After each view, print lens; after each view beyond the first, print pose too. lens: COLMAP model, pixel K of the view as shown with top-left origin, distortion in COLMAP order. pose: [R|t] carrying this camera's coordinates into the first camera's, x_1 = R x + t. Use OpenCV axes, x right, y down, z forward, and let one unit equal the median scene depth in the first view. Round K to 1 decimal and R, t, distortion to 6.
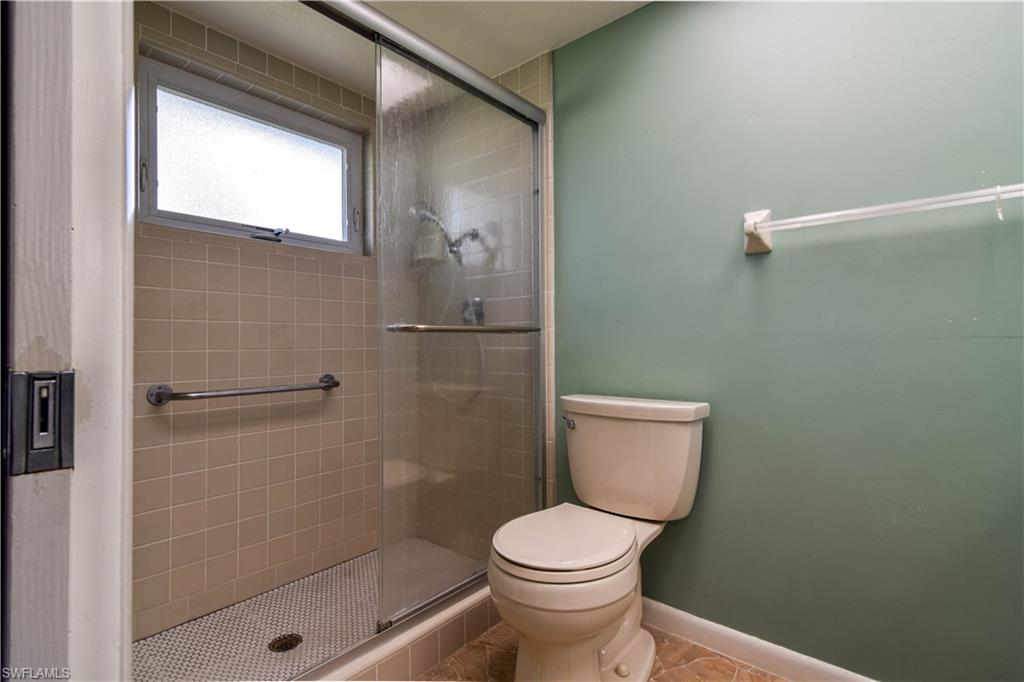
lens RADIAL K [[484.1, 0, 512.0], [0, 484.1, 341.0], [0, 0, 1]] dist [0.014603, -0.000190]
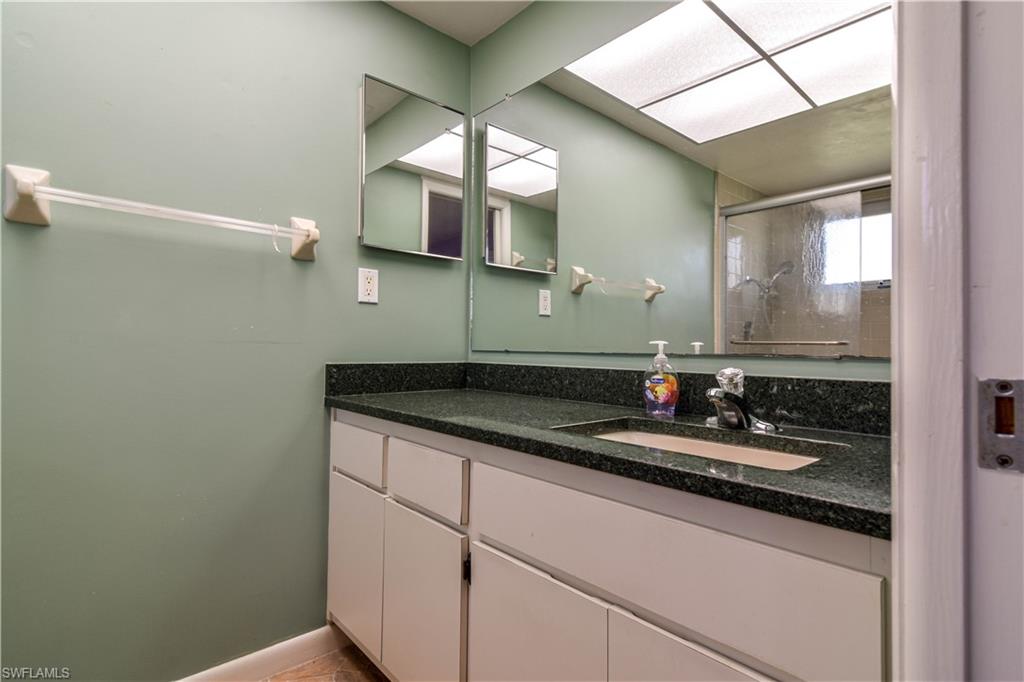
lens RADIAL K [[503.8, 0, 512.0], [0, 503.8, 341.0], [0, 0, 1]] dist [0.009162, -0.000995]
pose [[0.133545, 0.022968, 0.990777, -0.123838], [-0.023634, 0.999521, -0.019985, -0.001059], [-0.990761, -0.020747, 0.134023, 0.115457]]
